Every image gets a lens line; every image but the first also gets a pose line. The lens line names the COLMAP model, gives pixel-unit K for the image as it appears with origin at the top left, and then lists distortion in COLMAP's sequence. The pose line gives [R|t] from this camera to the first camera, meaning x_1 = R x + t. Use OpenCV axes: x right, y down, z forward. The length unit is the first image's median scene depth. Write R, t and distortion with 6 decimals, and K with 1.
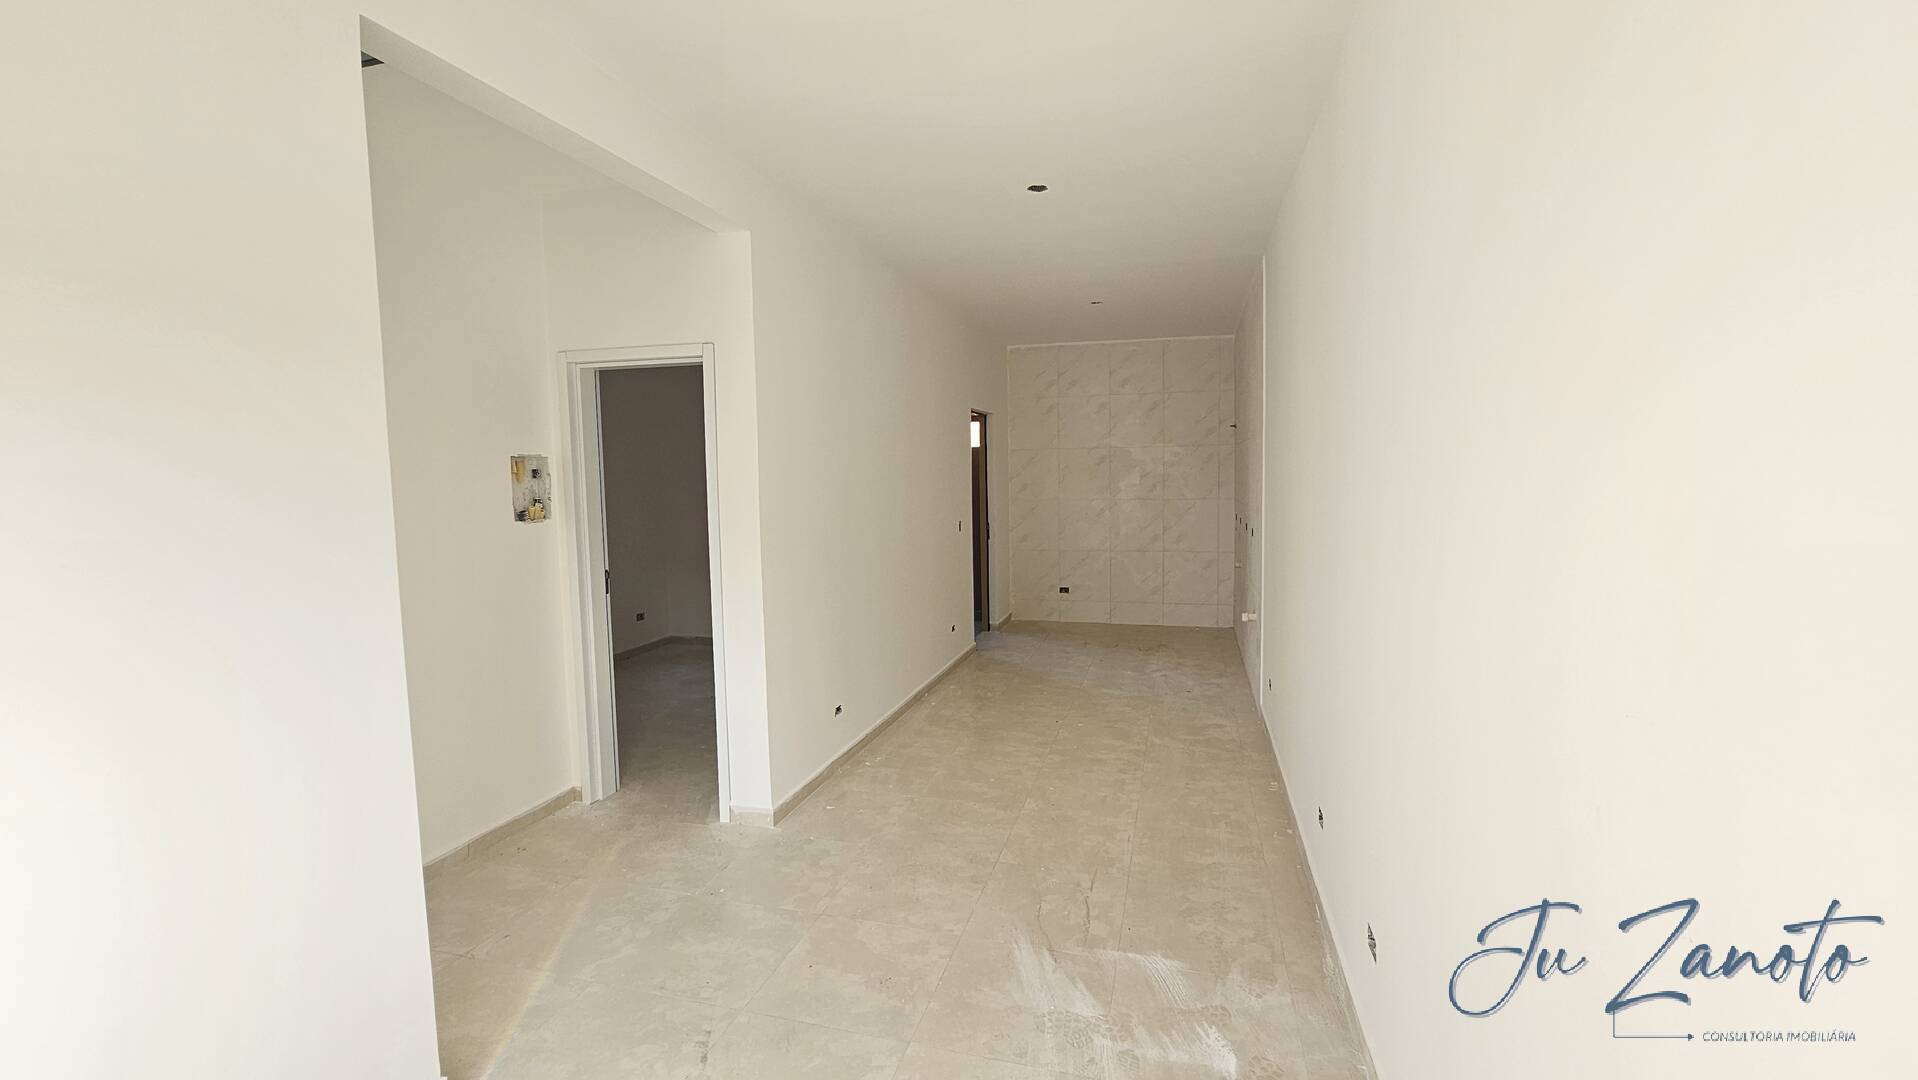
lens RADIAL K [[737.1, 0, 963.8], [0, 737.1, 537.5], [0, 0, 1]] dist [0.000759, 0.000023]
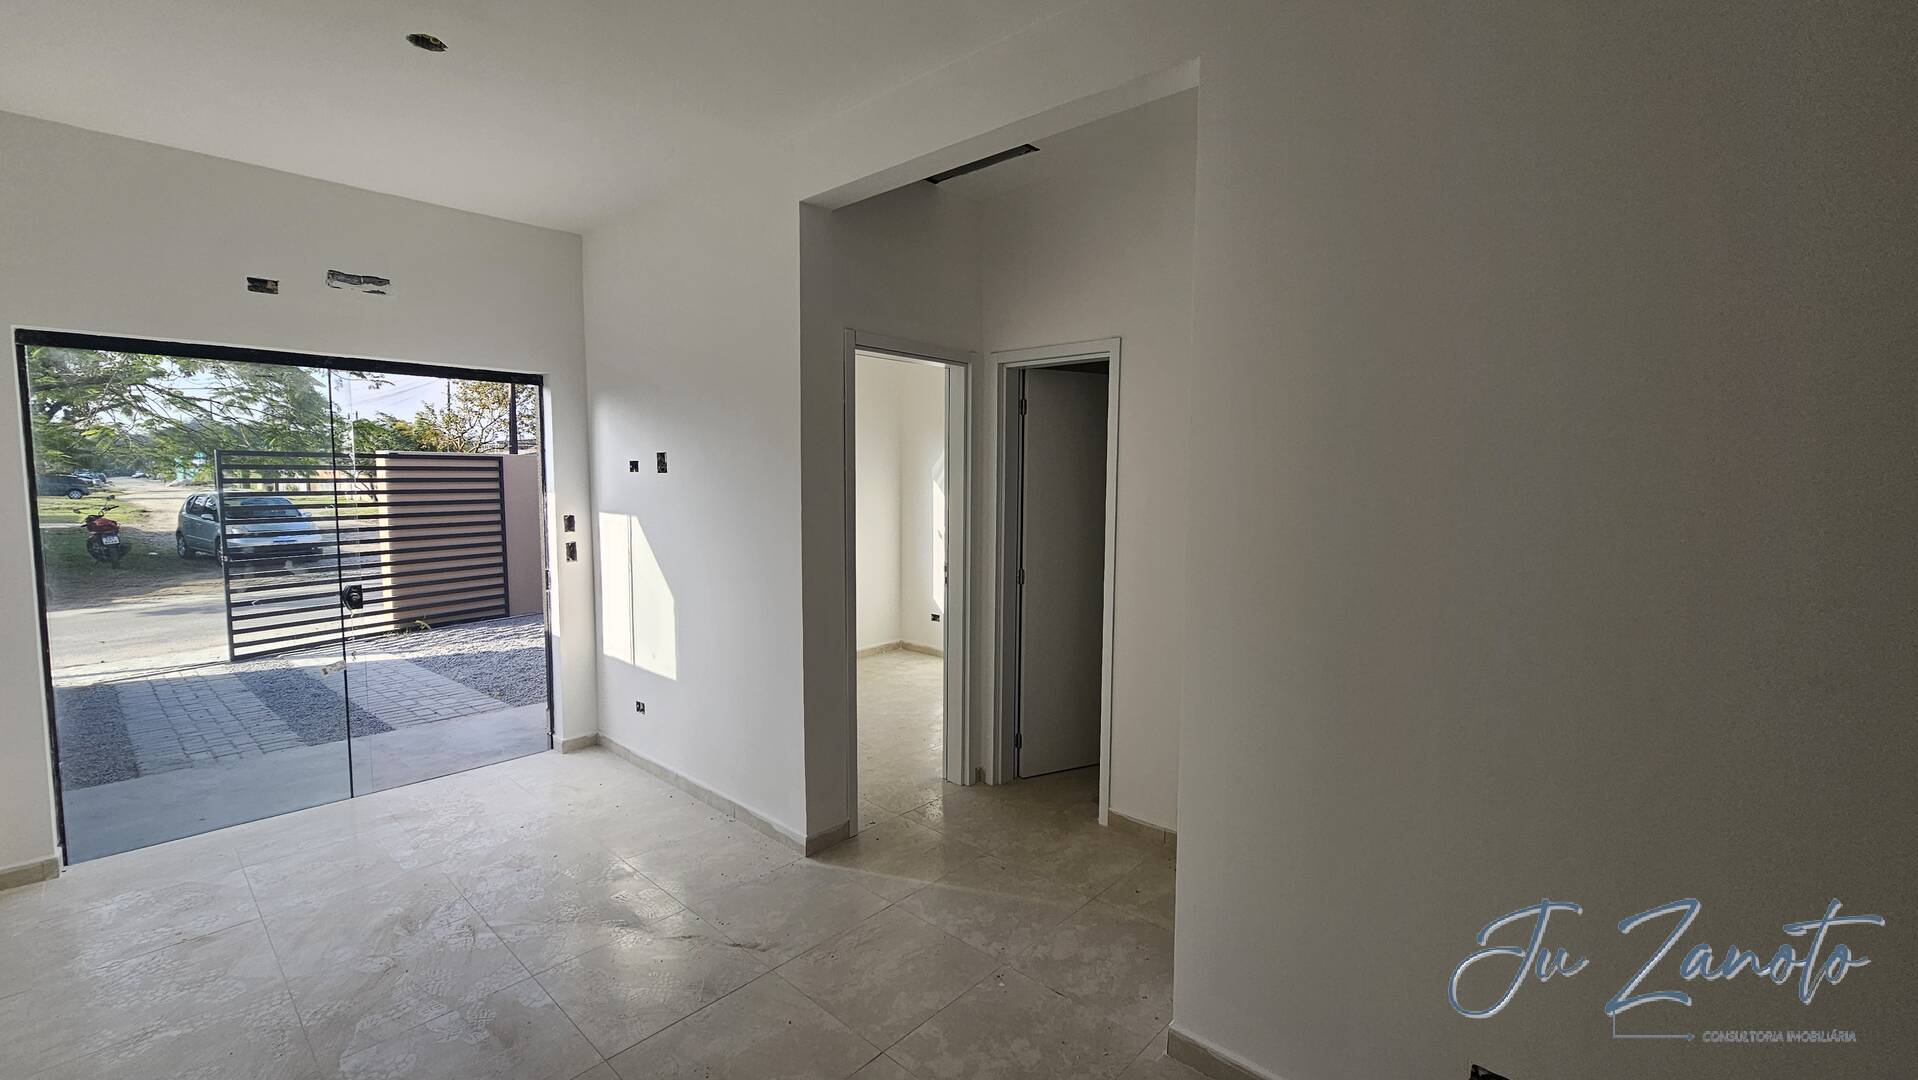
lens RADIAL K [[737.1, 0, 965.0], [0, 737.1, 532.7], [0, 0, 1]] dist [0.000759, 0.000023]
pose [[-0.406291, 0.077945, -0.910413, 0.449252], [-0.082837, 0.989110, 0.121650, -0.134296], [0.909981, 0.124841, -0.395410, 1.364675]]
